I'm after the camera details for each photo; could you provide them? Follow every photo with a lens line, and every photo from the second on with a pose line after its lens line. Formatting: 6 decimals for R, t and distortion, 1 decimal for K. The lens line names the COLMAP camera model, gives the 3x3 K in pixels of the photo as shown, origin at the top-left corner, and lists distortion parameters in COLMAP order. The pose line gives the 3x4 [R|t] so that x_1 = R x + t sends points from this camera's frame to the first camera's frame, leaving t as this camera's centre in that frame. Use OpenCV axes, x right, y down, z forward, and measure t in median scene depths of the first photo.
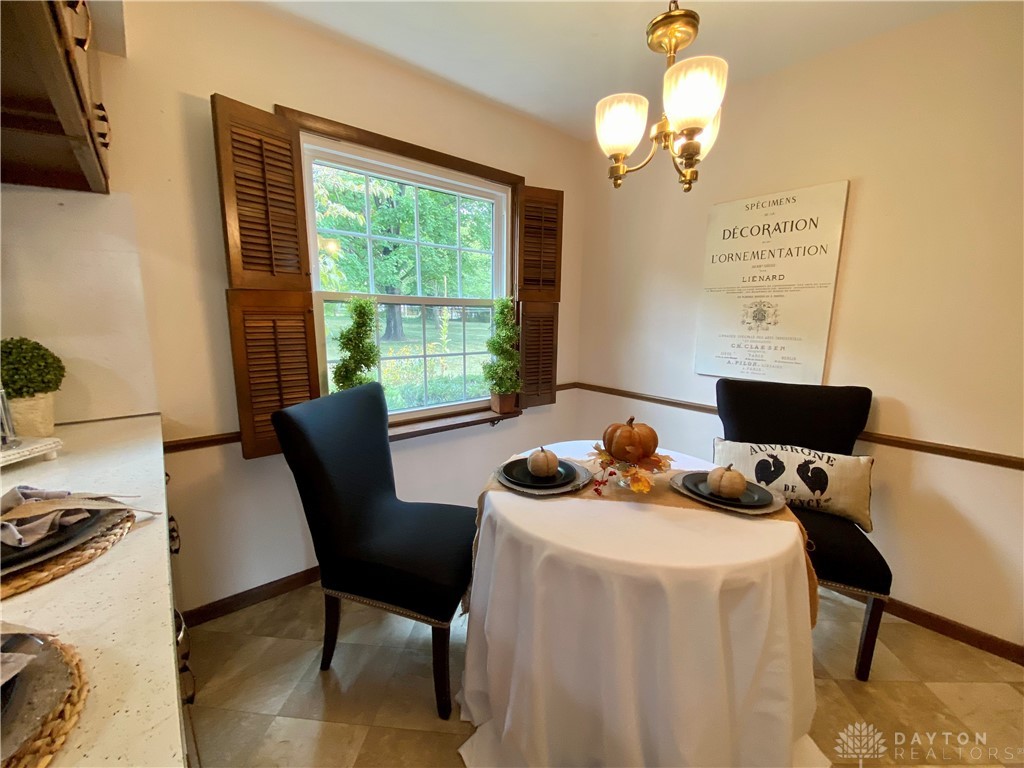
lens RADIAL K [[415.6, 0, 511.7], [0, 415.6, 388.6], [0, 0, 1]] dist [0.018188, -0.018883]
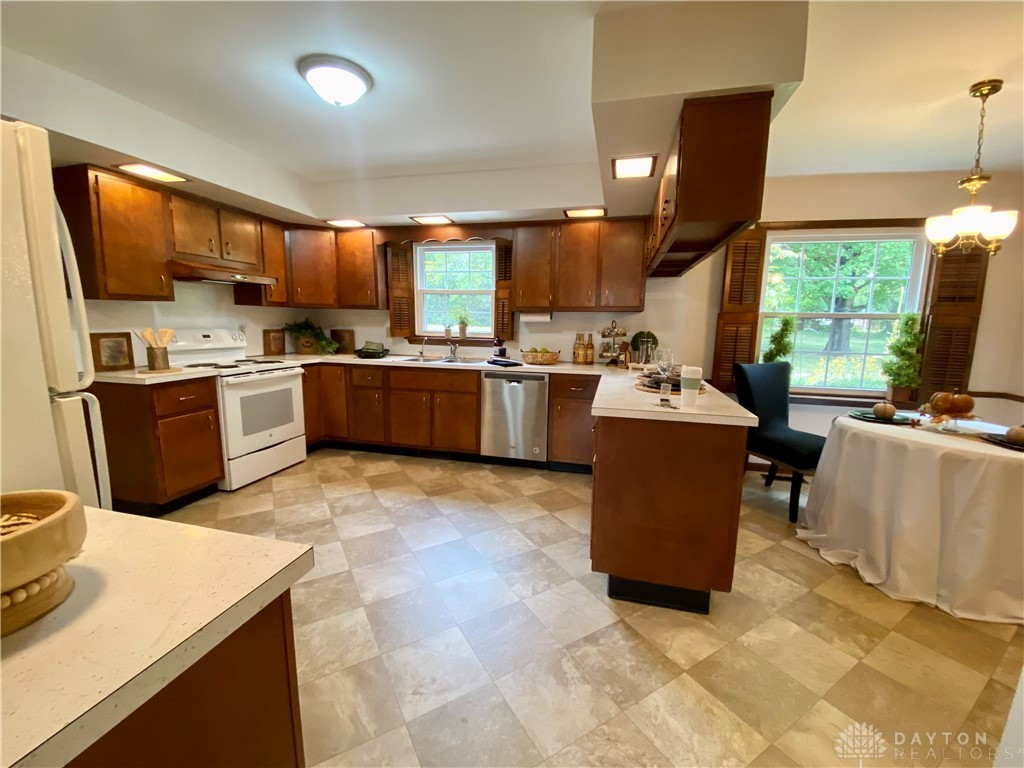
lens RADIAL K [[406.9, 0, 523.3], [0, 406.9, 386.5], [0, 0, 1]] dist [0.014218, -0.017703]
pose [[0.591097, 0.123482, -0.797092, 0.385870], [-0.150037, 0.987798, 0.041763, 0.173591], [0.792523, 0.094908, 0.602412, -0.881355]]
